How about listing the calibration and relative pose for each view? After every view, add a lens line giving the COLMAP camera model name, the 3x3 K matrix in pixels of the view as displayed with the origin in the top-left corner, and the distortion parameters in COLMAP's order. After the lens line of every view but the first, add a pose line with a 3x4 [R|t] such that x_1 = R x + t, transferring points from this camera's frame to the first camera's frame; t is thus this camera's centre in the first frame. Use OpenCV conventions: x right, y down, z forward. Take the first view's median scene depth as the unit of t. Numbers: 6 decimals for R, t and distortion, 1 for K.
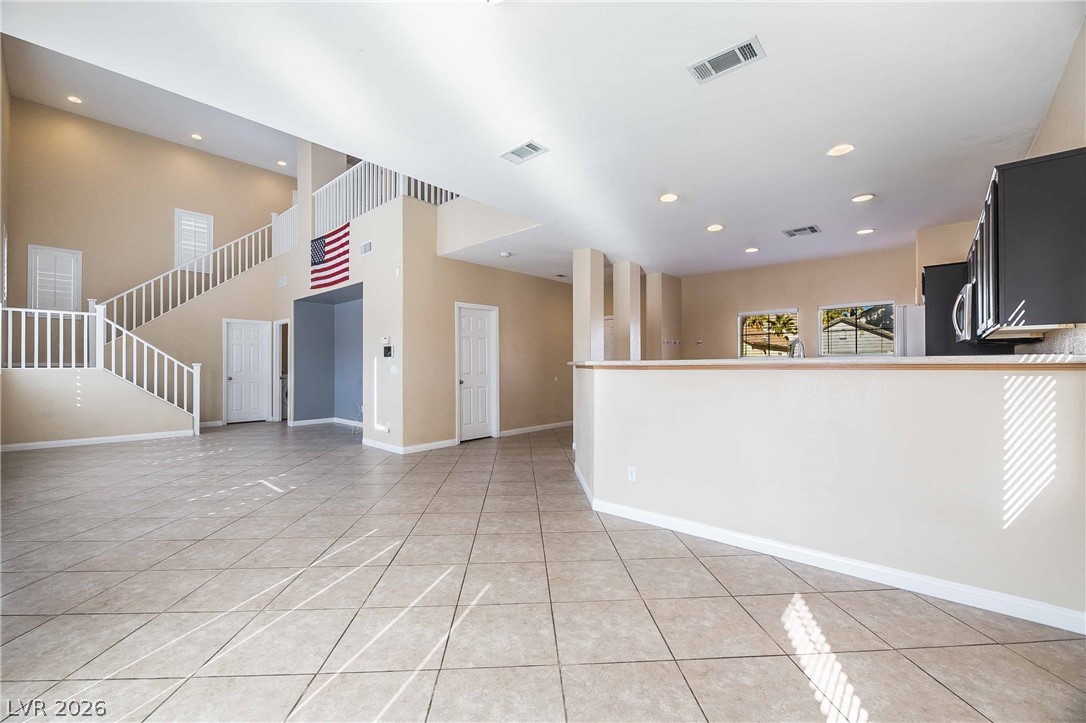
lens RADIAL K [[442.4, 0, 544.2], [0, 442.4, 362.6], [0, 0, 1]] dist [-0.001448, -0.000656]
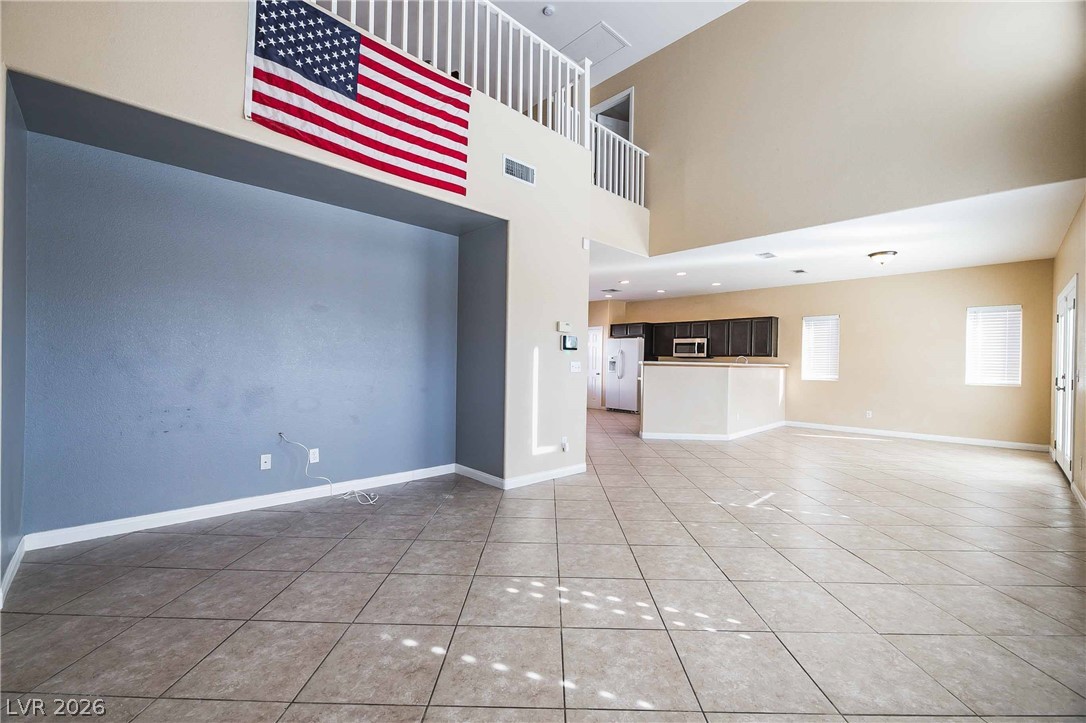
lens RADIAL K [[443.6, 0, 543.0], [0, 443.6, 363.6], [0, 0, 1]] dist [-0.007004, -0.000592]
pose [[0.066464, 0.002493, 0.997786, -0.899856], [-0.026683, 0.999644, -0.000720, 0.009391], [-0.997432, -0.026576, 0.066507, 0.811105]]
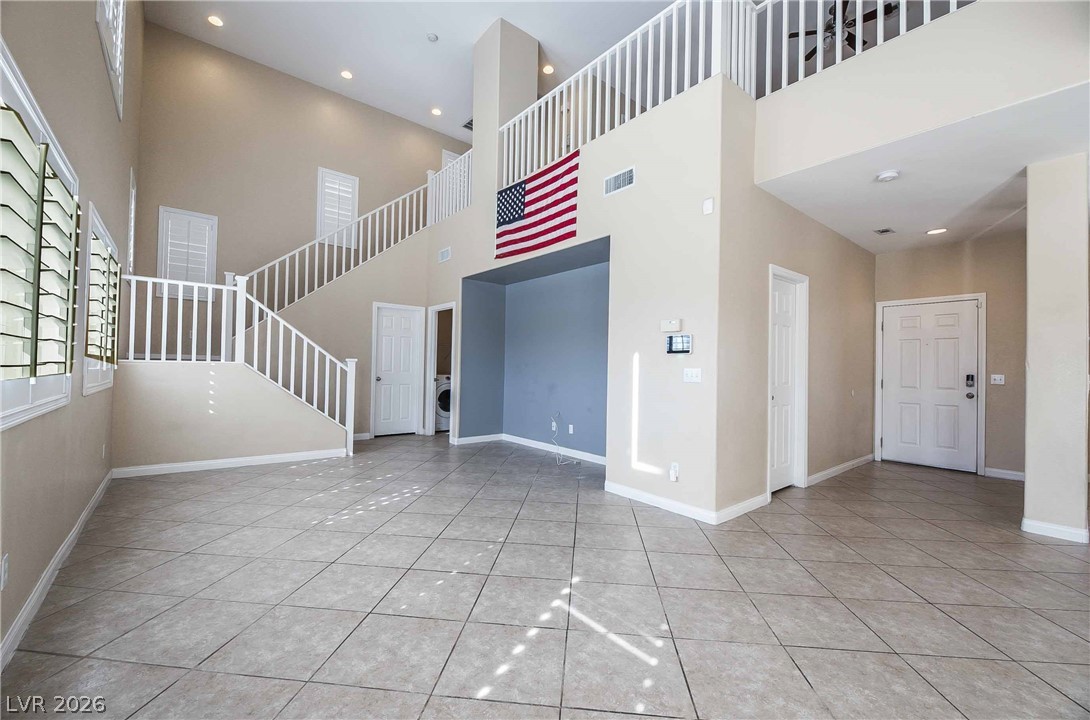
lens RADIAL K [[443.1, 0, 545.0], [0, 443.1, 360.0], [0, 0, 1]] dist [-0.000258, 0.000008]
pose [[0.988705, 0.019045, -0.148661, -0.361187], [-0.020473, 0.999758, -0.008082, 0.003630], [0.148471, 0.011035, 0.988855, 0.317850]]
